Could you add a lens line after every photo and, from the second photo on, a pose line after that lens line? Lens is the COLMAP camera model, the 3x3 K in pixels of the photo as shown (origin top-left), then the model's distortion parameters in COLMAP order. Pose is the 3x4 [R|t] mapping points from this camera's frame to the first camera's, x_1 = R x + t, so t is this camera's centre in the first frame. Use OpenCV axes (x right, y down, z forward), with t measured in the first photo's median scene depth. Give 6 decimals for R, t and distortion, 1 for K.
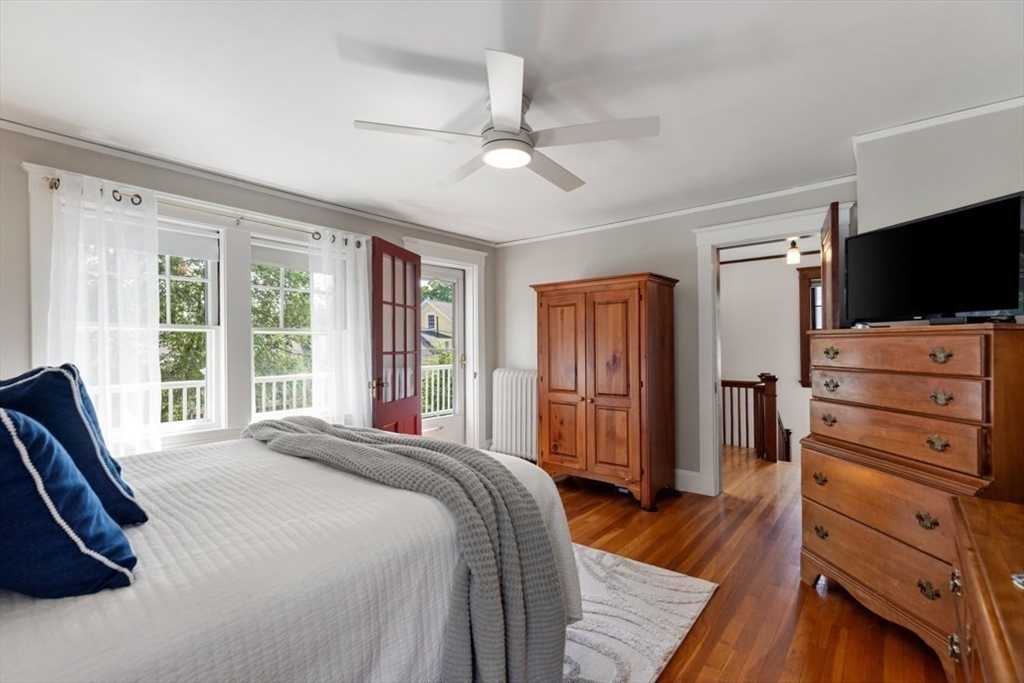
lens RADIAL K [[472.9, 0, 512.0], [0, 472.9, 341.5], [0, 0, 1]] dist [0.002401, 0.000087]
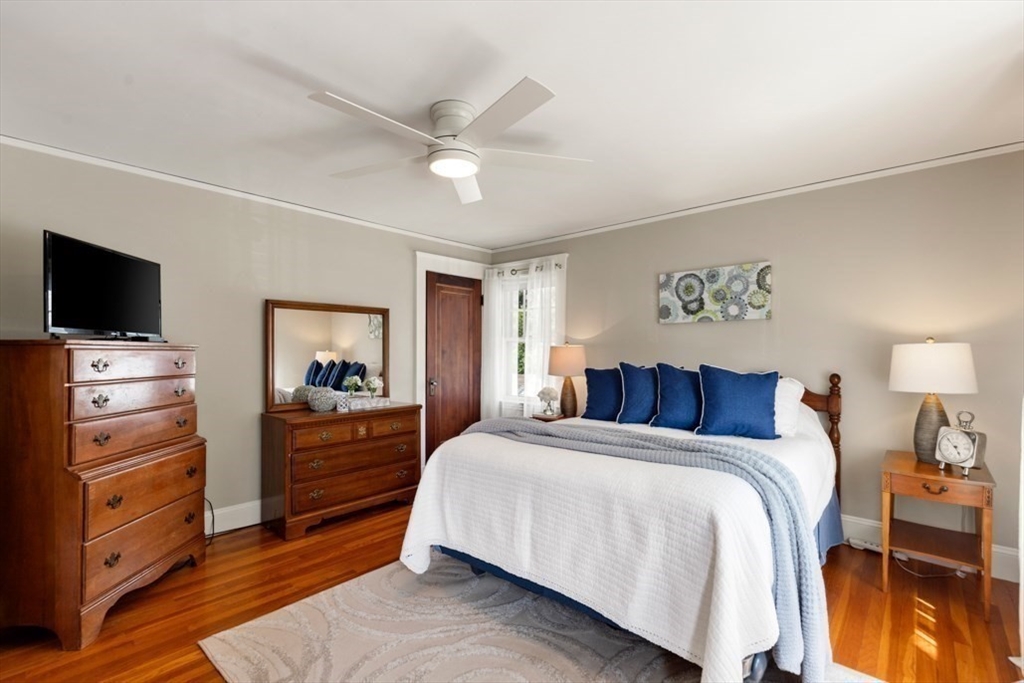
lens RADIAL K [[466.2, 0, 510.7], [0, 466.2, 332.8], [0, 0, 1]] dist [0.002132, -0.000238]
pose [[-0.998893, 0.010972, 0.045737, -0.169773], [0.008824, 0.998860, -0.046912, 0.009793], [-0.046199, -0.046457, -0.997851, 1.892502]]
